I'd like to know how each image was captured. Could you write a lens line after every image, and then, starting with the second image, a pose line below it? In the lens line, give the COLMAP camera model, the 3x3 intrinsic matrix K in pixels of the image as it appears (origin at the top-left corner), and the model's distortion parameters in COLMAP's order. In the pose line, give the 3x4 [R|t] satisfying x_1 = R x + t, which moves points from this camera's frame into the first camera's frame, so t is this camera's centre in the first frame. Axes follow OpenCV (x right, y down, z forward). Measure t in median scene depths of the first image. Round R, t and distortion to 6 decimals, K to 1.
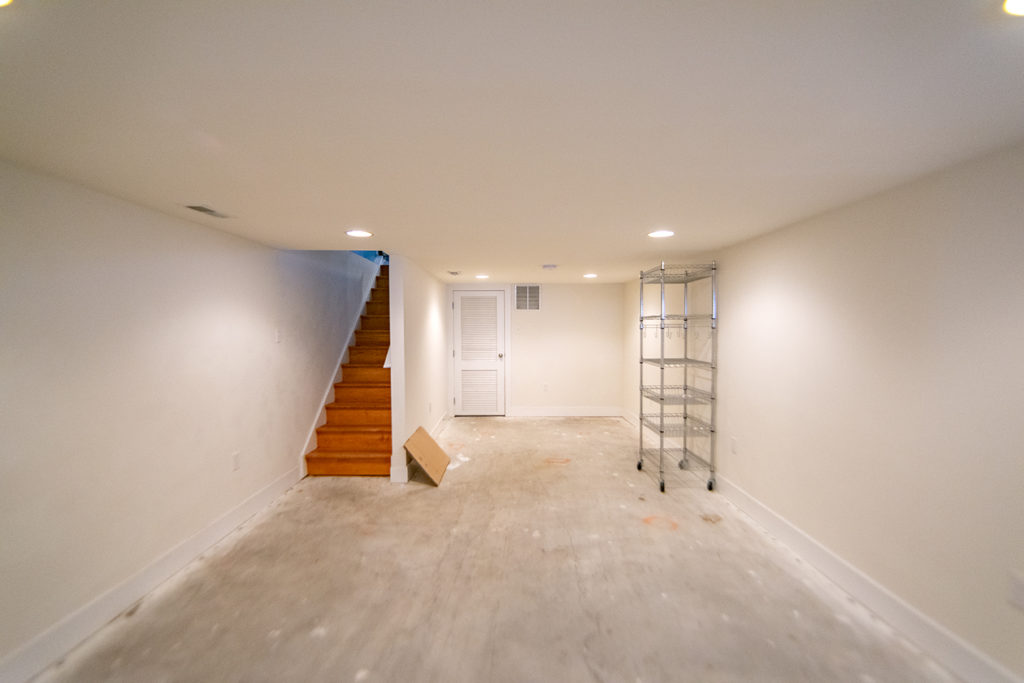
lens RADIAL K [[456.4, 0, 510.4], [0, 456.4, 332.6], [0, 0, 1]] dist [0.000729, 0.000214]
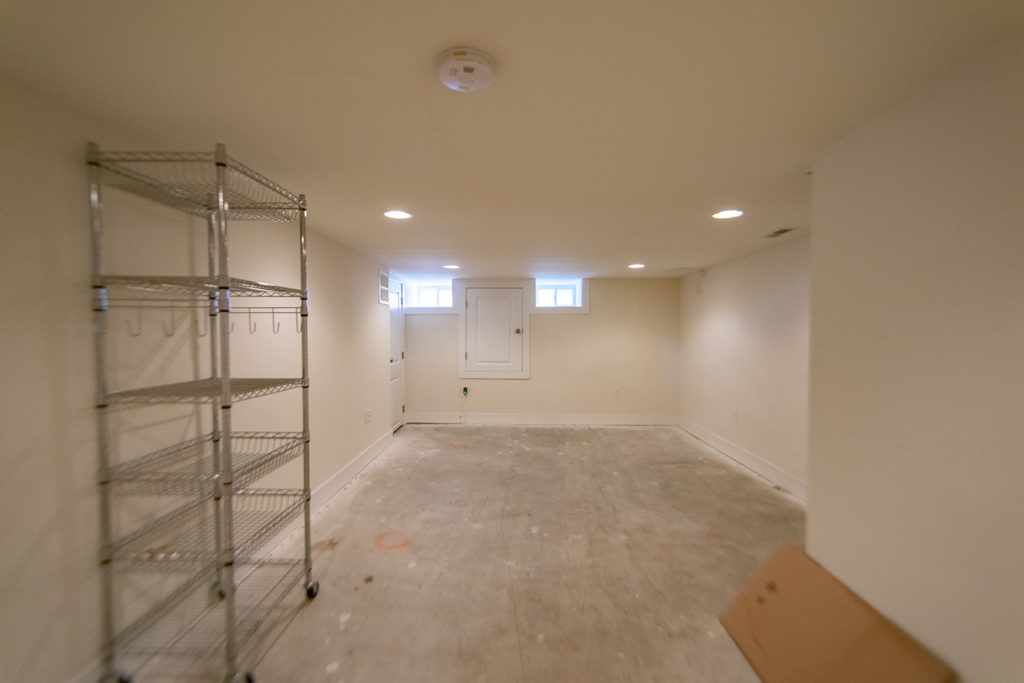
lens RADIAL K [[456.4, 0, 510.4], [0, 456.4, 332.6], [0, 0, 1]] dist [0.000729, 0.000214]
pose [[-0.999668, 0.004781, 0.025319, 0.083108], [0.005102, 0.999908, 0.012605, 0.007530], [-0.025257, 0.012730, -0.999600, 1.996537]]
